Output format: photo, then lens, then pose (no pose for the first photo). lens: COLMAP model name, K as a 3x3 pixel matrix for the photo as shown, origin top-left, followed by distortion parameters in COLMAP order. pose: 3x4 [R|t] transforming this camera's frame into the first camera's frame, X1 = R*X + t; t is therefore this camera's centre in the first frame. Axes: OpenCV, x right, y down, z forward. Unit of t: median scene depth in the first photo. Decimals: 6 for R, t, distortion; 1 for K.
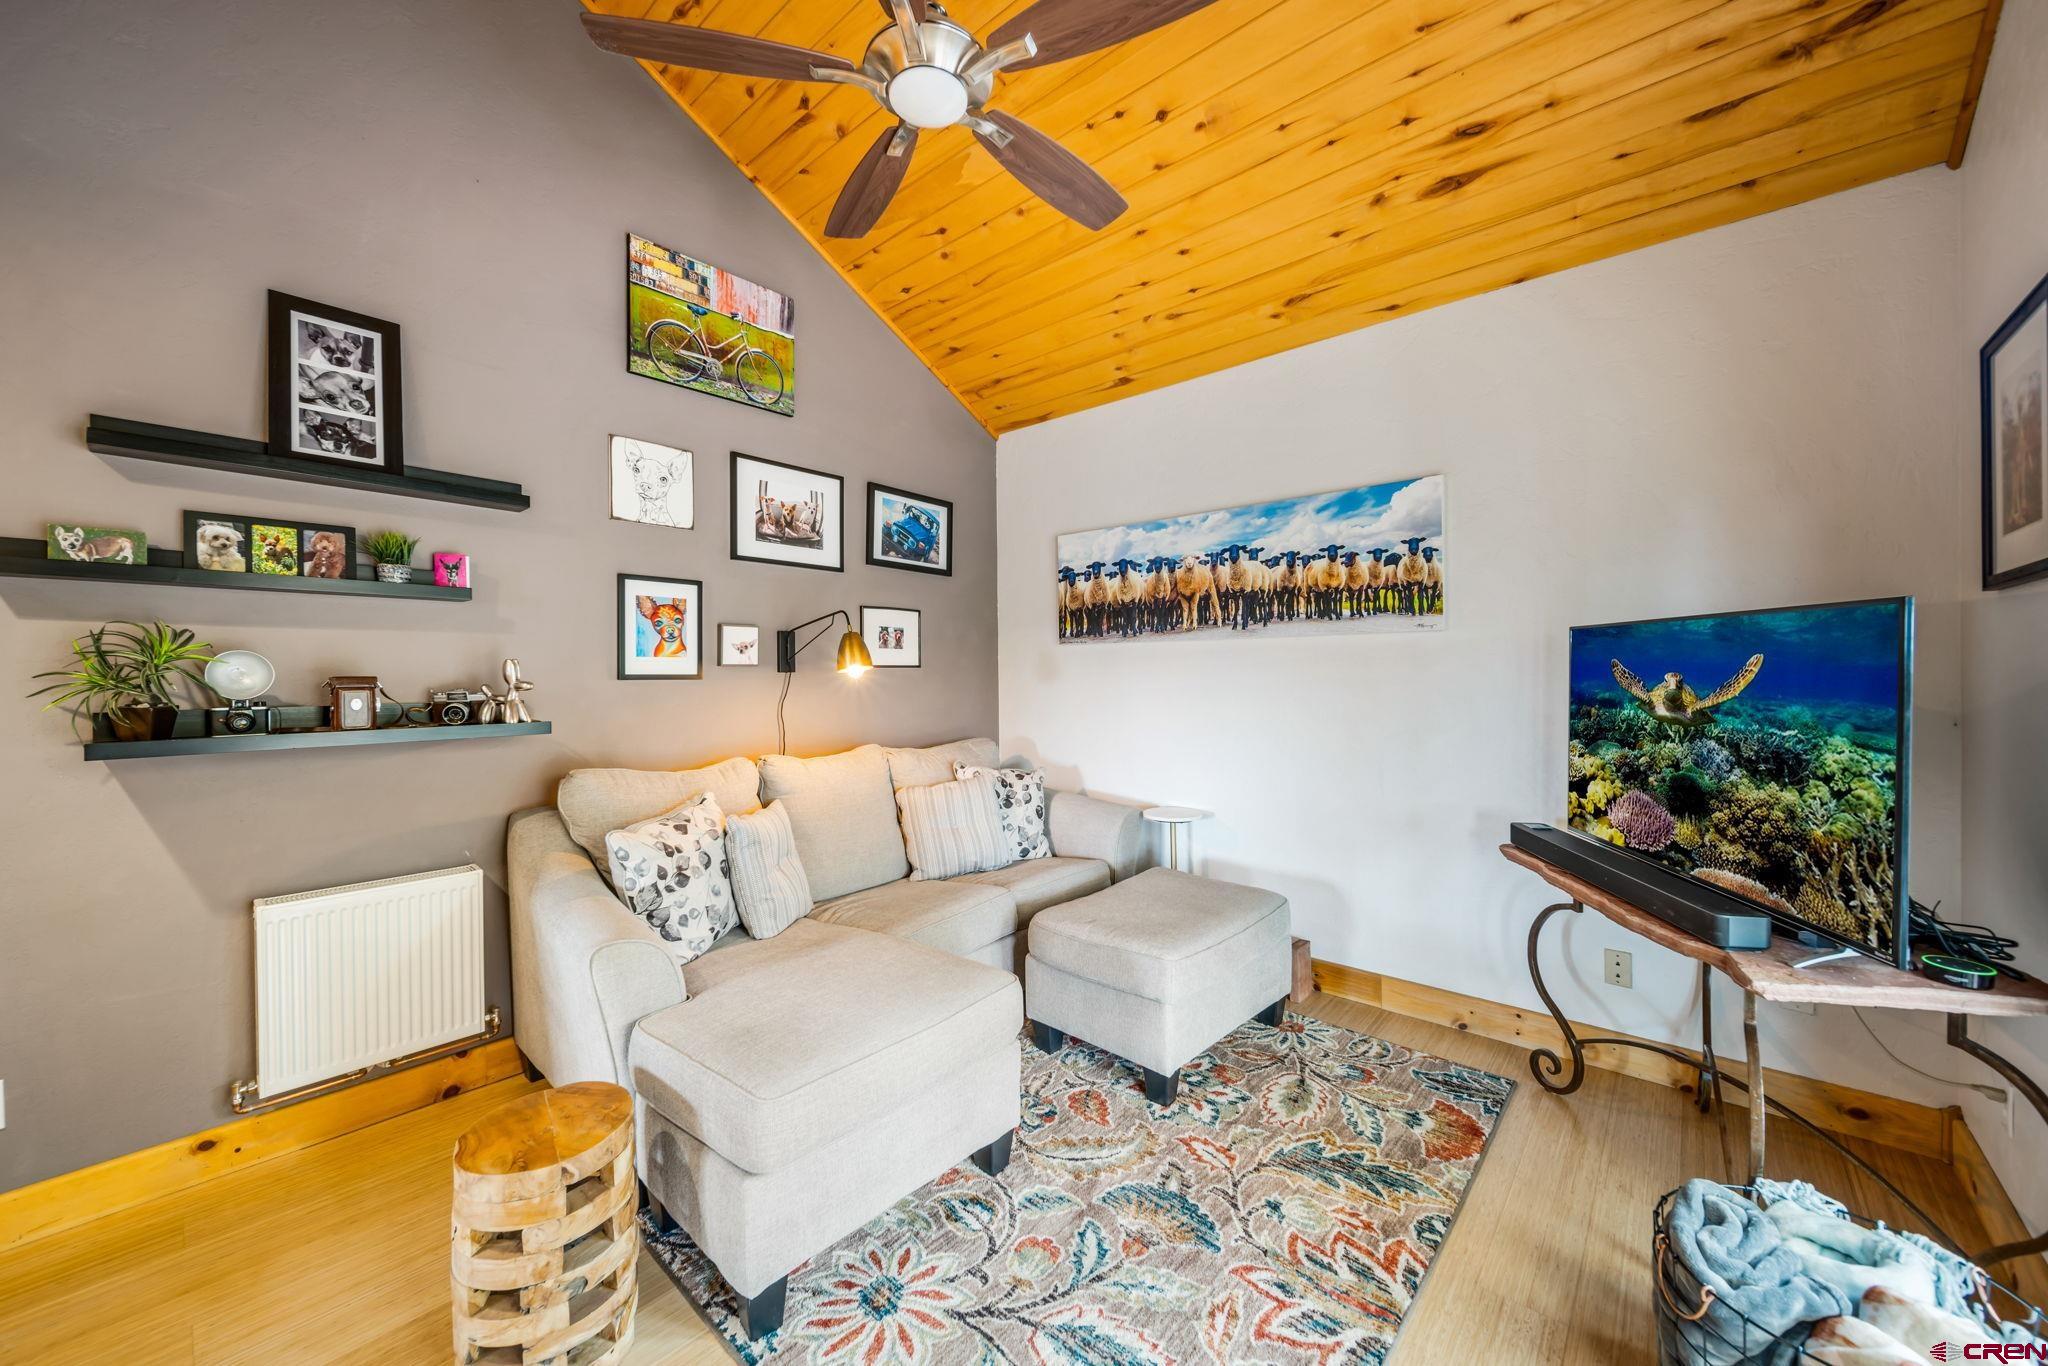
lens RADIAL K [[720.0, 0, 1030.4], [0, 720.0, 683.4], [0, 0, 1]] dist [-0.005503, -0.000151]
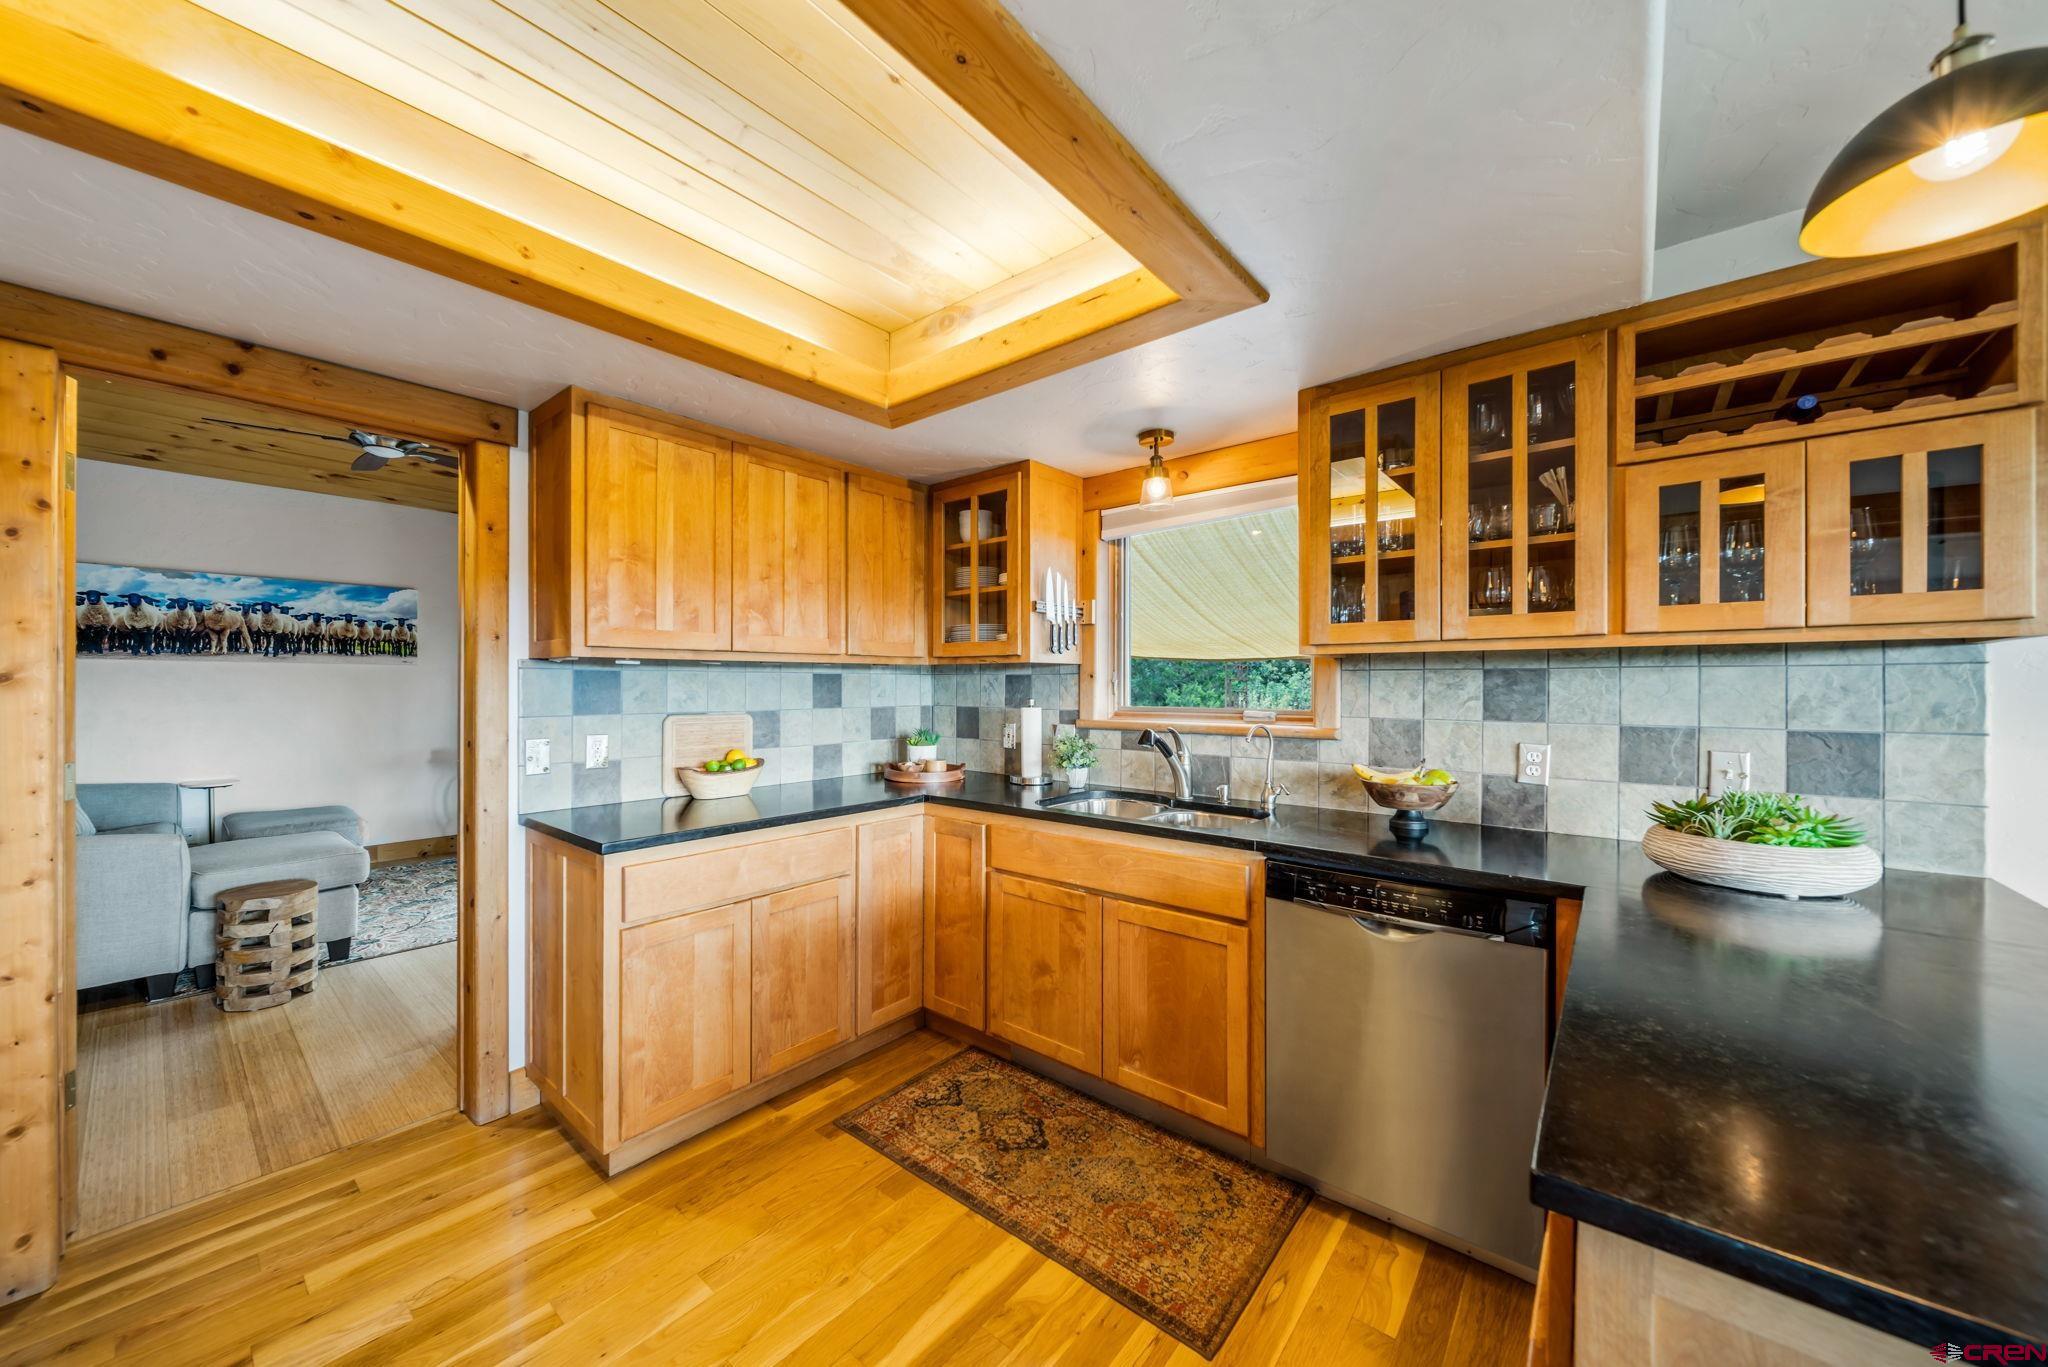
lens RADIAL K [[720.0, 0, 1031.3], [0, 720.0, 687.6], [0, 0, 1]] dist [-0.005503, -0.000151]
pose [[-0.063659, 0.001592, 0.997970, -1.355272], [0.011830, 0.999930, -0.000841, 0.012393], [-0.997902, 0.011753, -0.063673, -0.536695]]
